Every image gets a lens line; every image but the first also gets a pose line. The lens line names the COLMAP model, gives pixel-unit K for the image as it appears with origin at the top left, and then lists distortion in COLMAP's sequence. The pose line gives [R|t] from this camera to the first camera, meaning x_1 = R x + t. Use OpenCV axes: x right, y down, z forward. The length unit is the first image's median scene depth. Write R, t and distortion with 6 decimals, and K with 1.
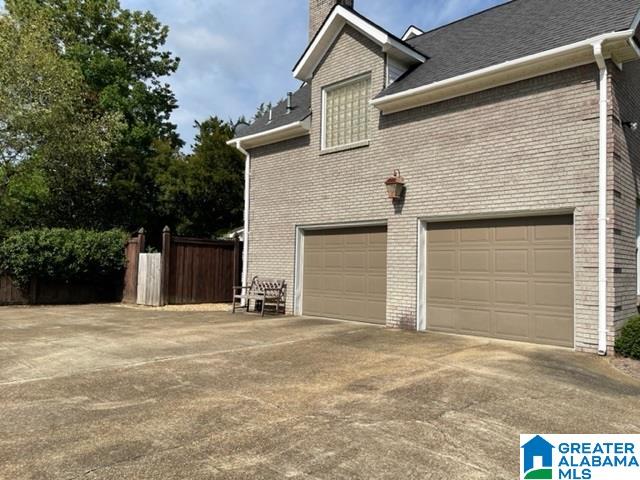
lens RADIAL K [[491.6, 0, 320.0], [0, 491.6, 240.0], [0, 0, 1]] dist [0.044631, -0.001011]
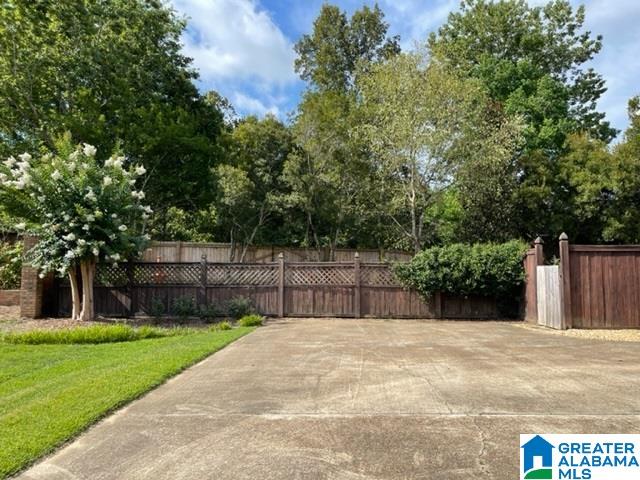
lens RADIAL K [[491.6, 0, 320.0], [0, 491.6, 240.0], [0, 0, 1]] dist [0.044631, -0.001011]
pose [[0.661097, -0.074454, -0.746597, 0.037936], [0.059138, 0.997139, -0.047074, -0.000924], [0.747966, -0.013031, 0.663609, 0.126223]]
